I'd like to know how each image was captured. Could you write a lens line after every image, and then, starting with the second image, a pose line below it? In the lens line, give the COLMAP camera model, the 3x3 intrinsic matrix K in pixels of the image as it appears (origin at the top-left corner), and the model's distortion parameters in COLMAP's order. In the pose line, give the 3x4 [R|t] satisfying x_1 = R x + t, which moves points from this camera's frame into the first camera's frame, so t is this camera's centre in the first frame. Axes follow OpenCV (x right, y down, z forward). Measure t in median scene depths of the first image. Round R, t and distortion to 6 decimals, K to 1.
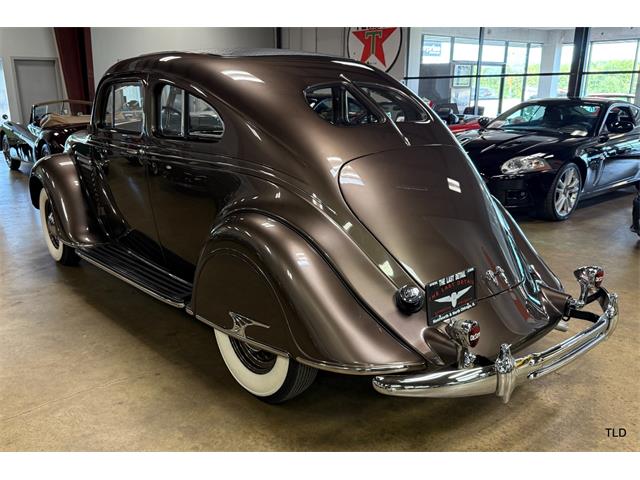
lens RADIAL K [[555.2, 0, 297.6], [0, 555.2, 239.9], [0, 0, 1]] dist [0.006390, -0.000647]
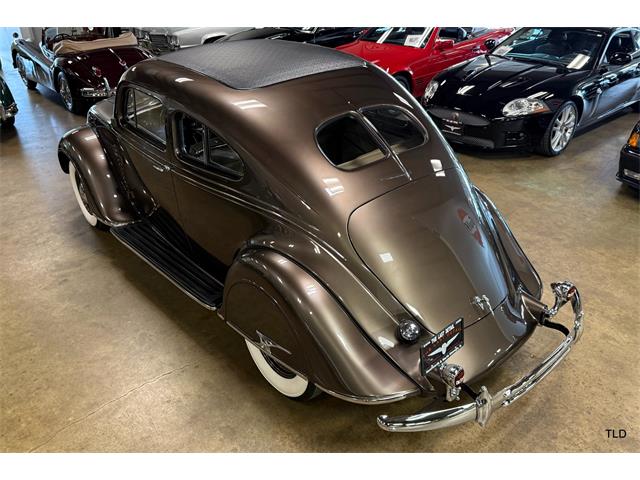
lens RADIAL K [[531.6, 0, 321.5], [0, 531.6, 214.4], [0, 0, 1]] dist [0.009913, -0.001547]
pose [[0.999595, -0.023324, 0.016333, 0.002152], [0.019704, 0.980690, 0.194572, -0.297776], [-0.020556, -0.194171, 0.980752, -0.053249]]
